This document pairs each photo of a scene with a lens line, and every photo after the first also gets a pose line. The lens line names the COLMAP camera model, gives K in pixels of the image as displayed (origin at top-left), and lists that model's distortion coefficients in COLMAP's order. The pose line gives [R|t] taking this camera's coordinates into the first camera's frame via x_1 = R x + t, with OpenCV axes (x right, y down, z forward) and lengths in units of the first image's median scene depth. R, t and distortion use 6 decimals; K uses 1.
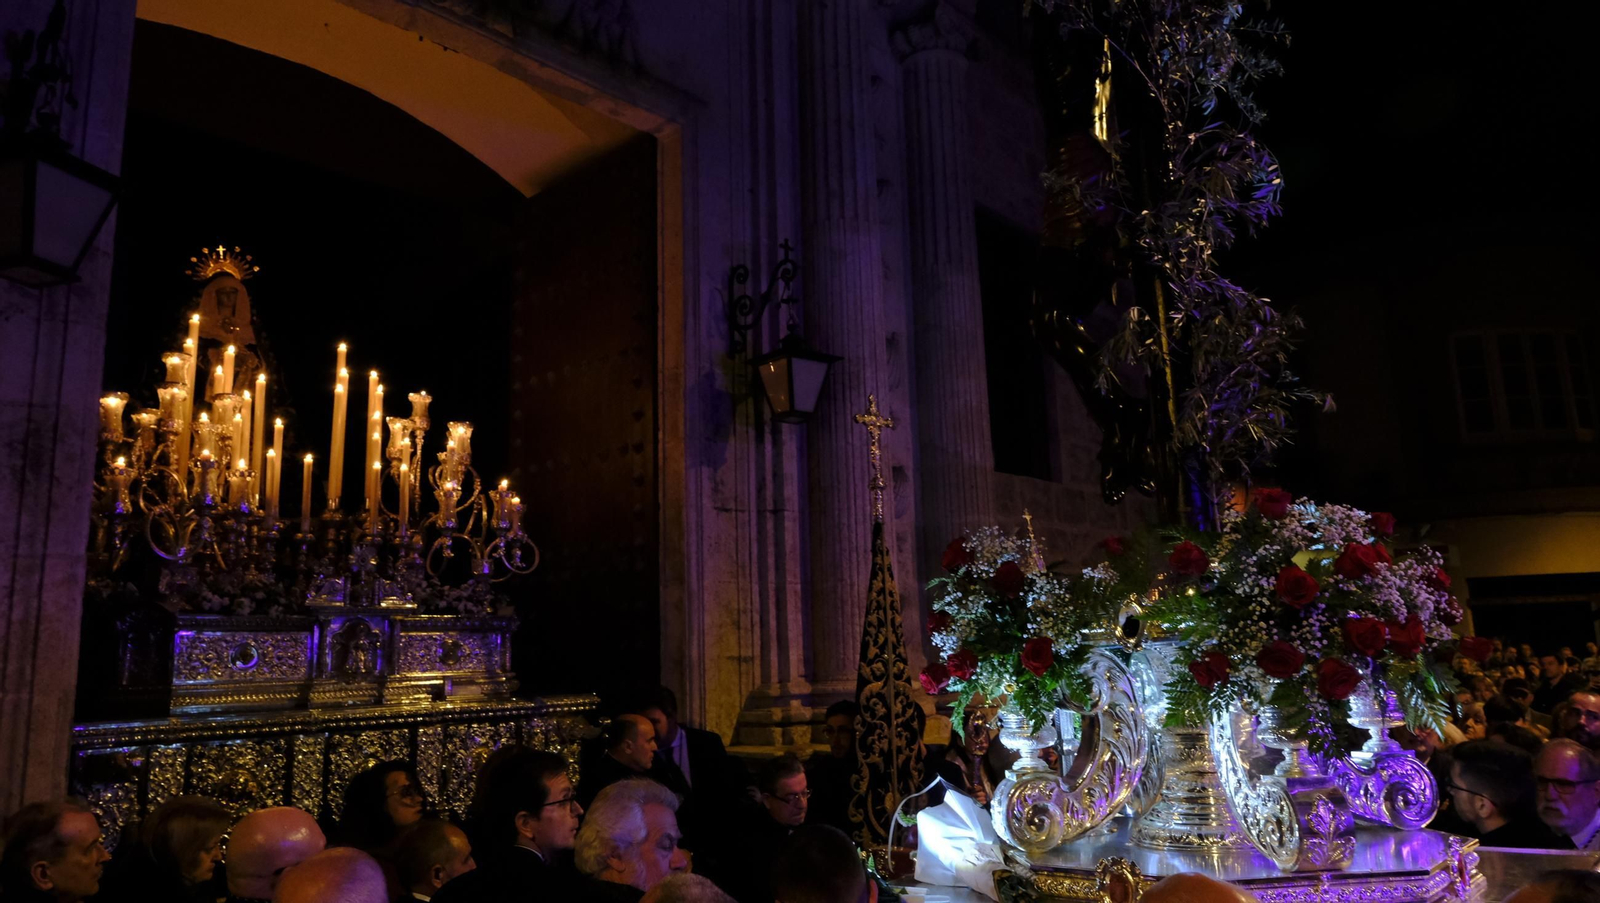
lens RADIAL K [[1114.2, 0, 800.0], [0, 1114.2, 451.5], [0, 0, 1]] dist [0.000075, -0.001725]
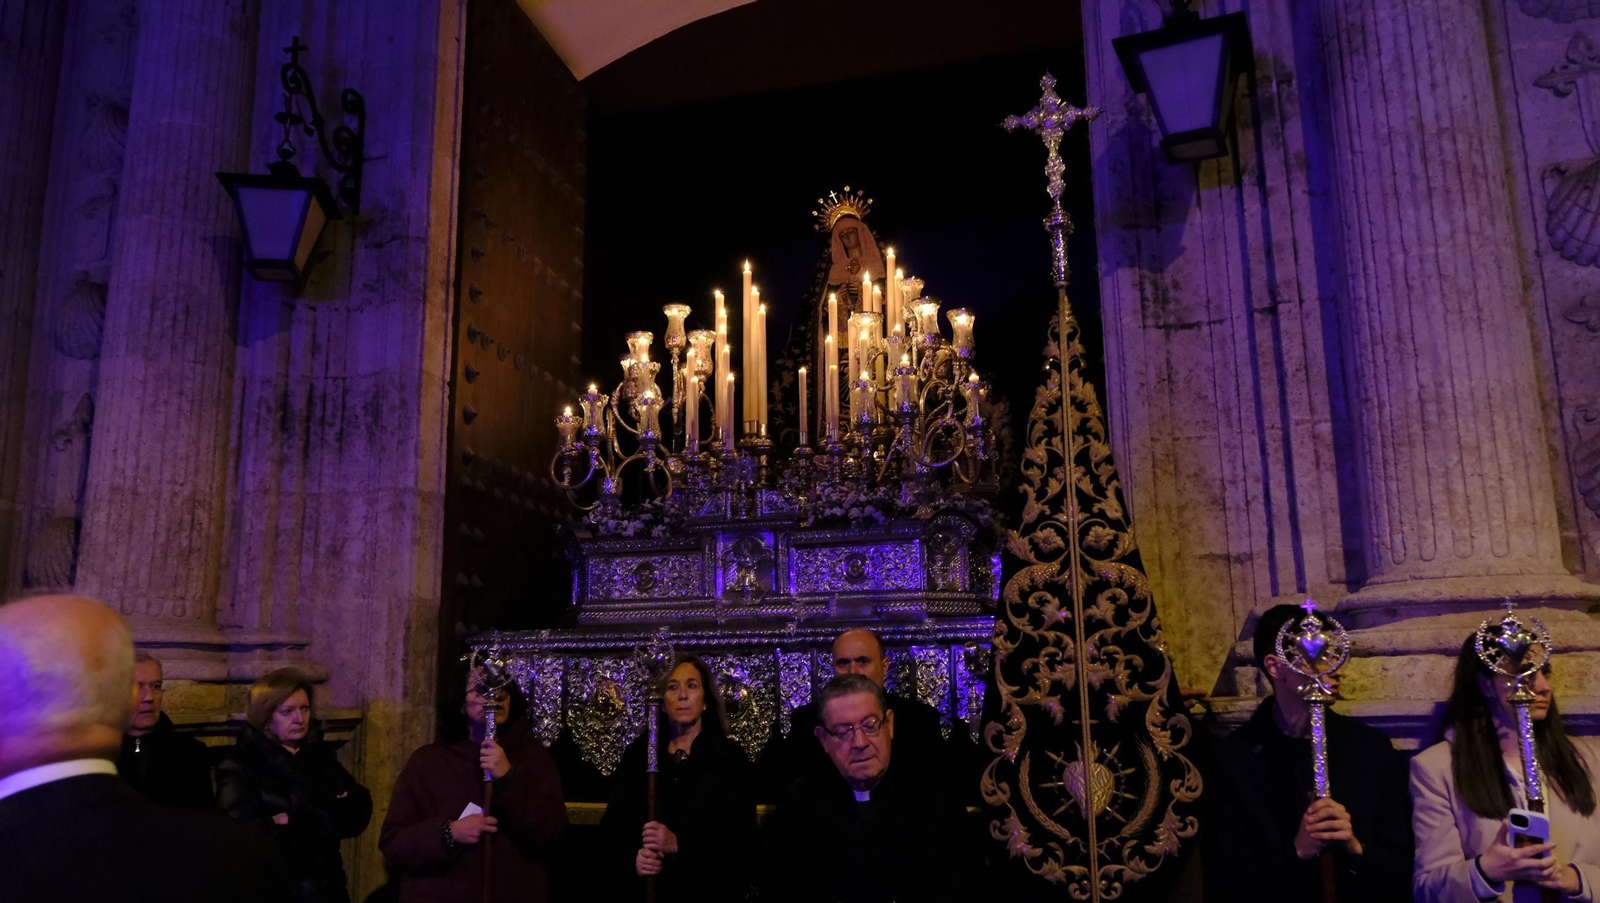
lens RADIAL K [[1193.5, 0, 800.0], [0, 1193.5, 451.5], [0, 0, 1]] dist [0.093303, 0.000063]
pose [[0.414759, -0.142030, -0.898778, 0.450431], [0.160816, 0.983636, -0.081228, 0.143743], [0.895608, -0.110847, 0.430813, 0.506396]]
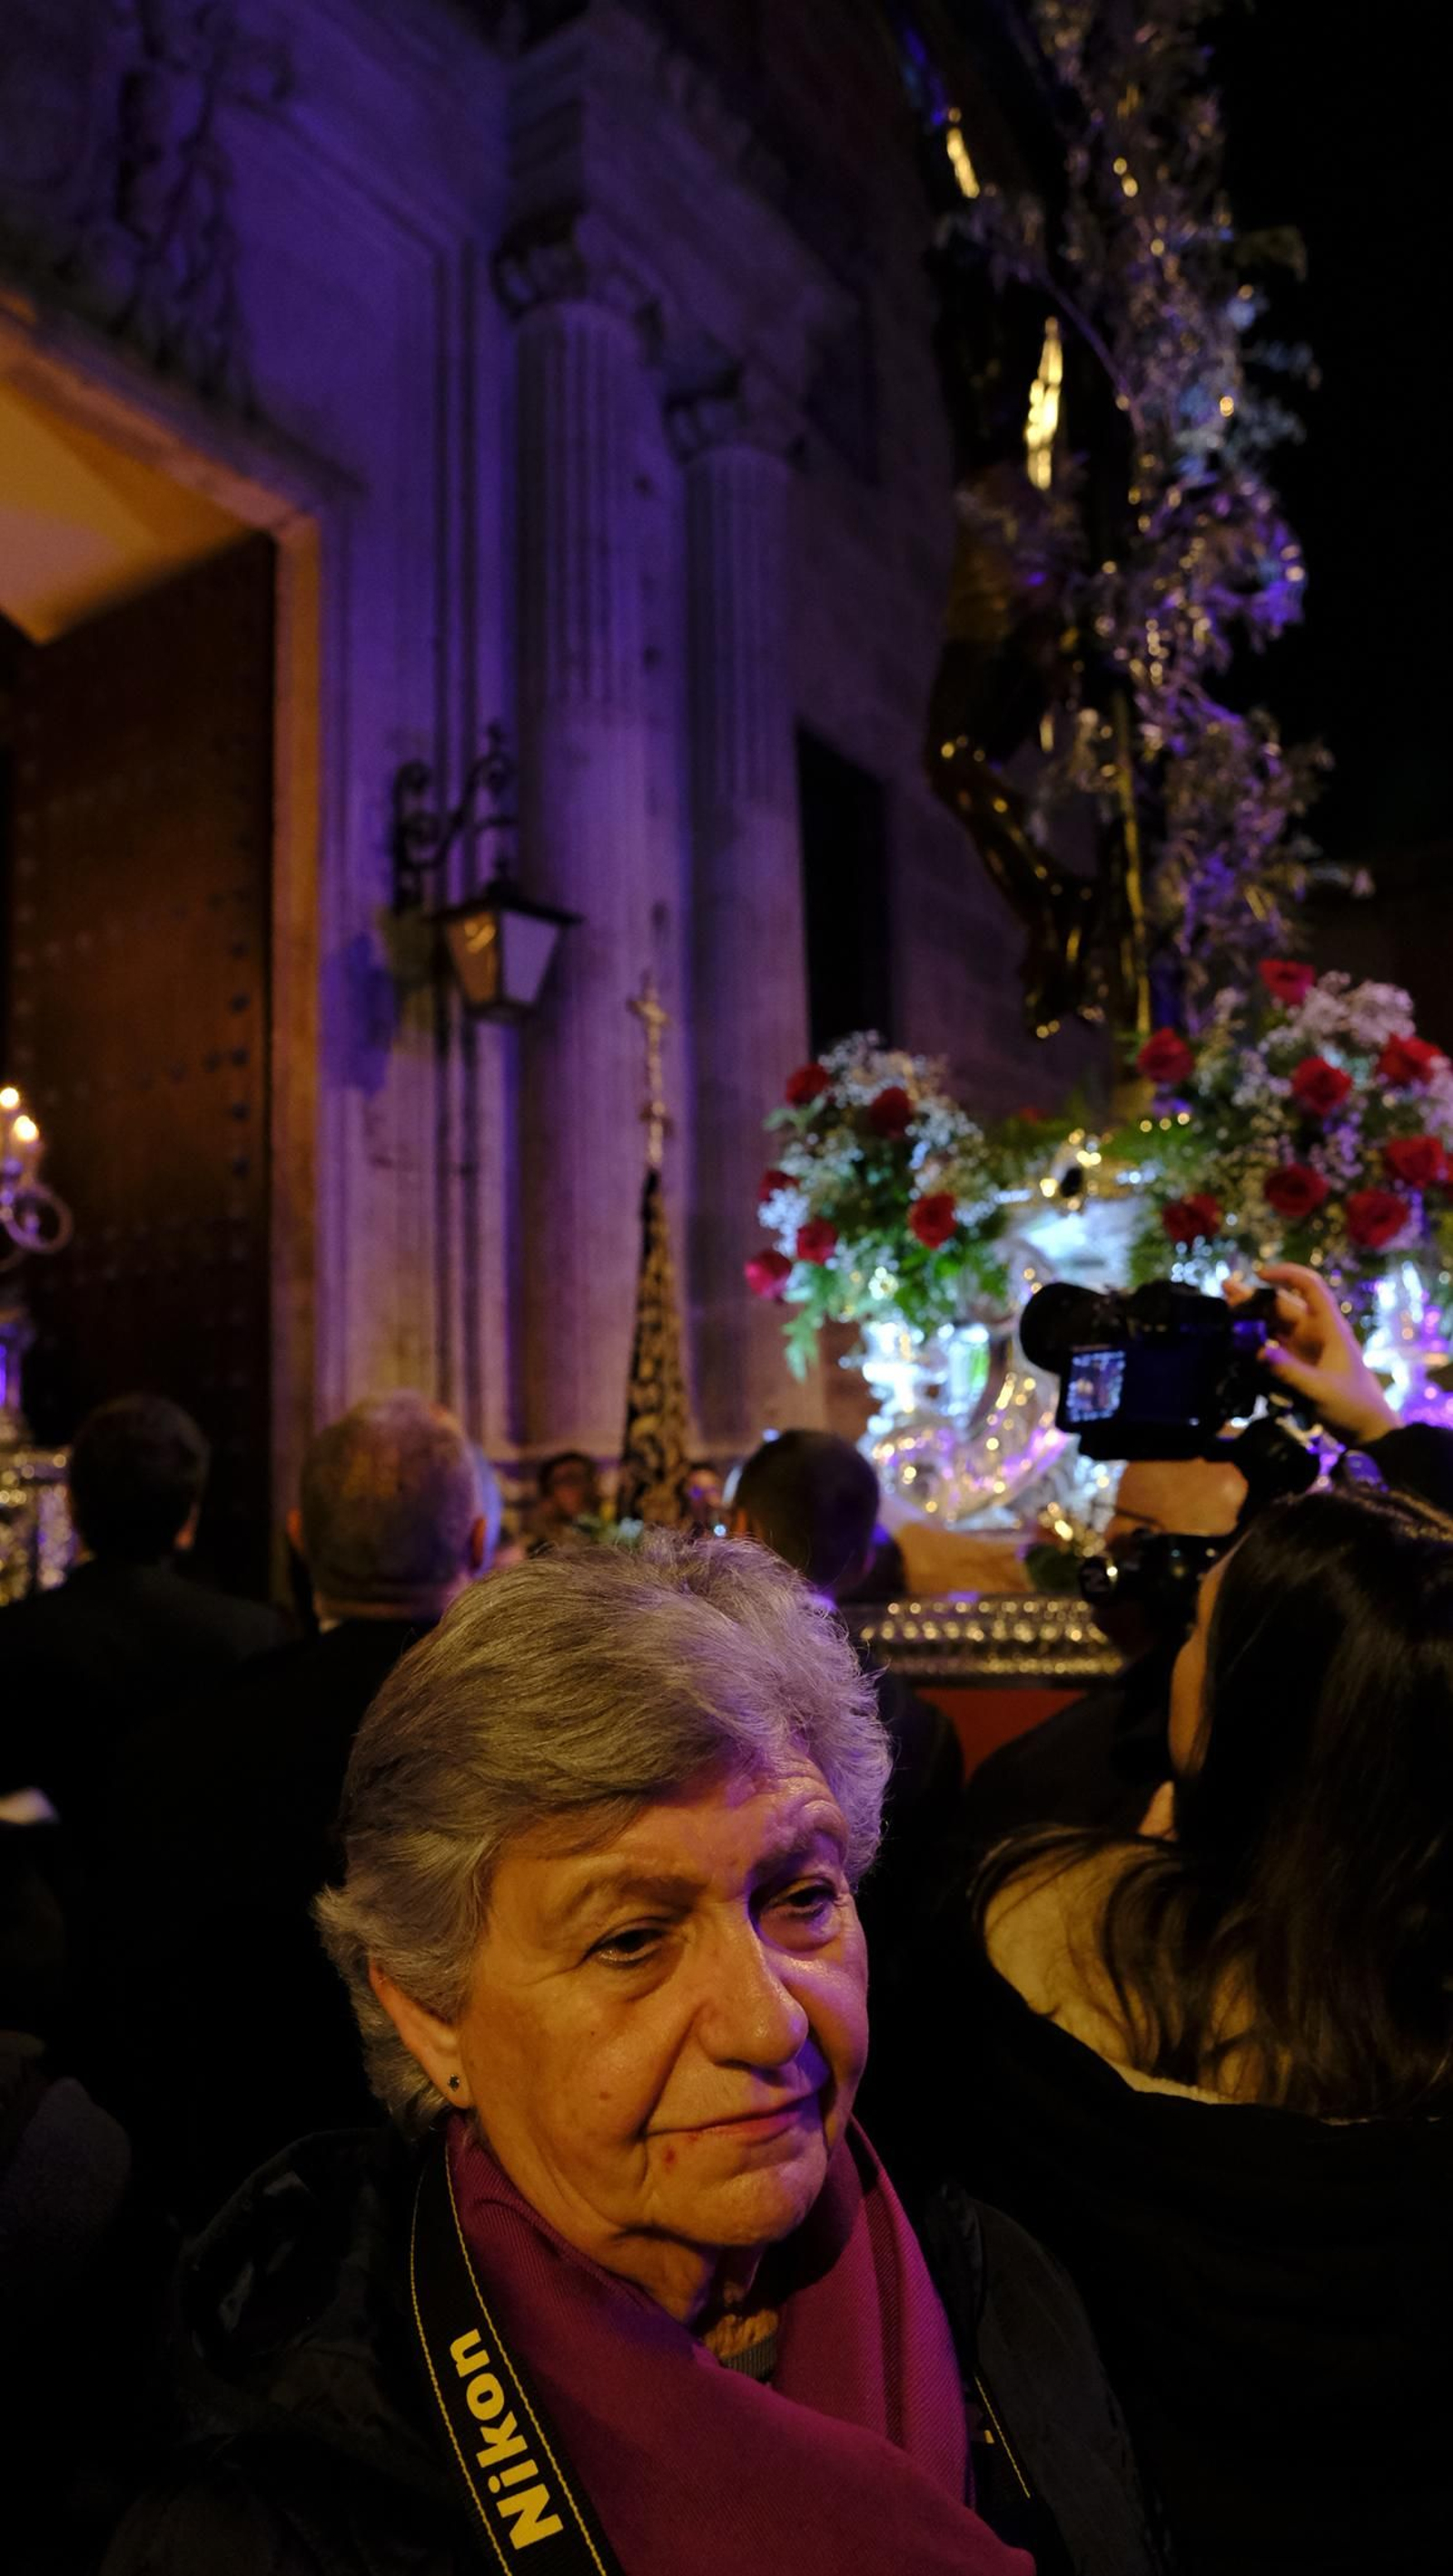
lens RADIAL K [[1821.8, 0, 726.5], [0, 1821.8, 1288.0], [0, 0, 1]] dist [-0.037573, 0.055355]
pose [[0.989816, 0.021801, 0.140670, -0.020140], [-0.029760, 0.998058, 0.054726, 0.061006], [-0.139204, -0.058355, 0.988543, -0.014356]]
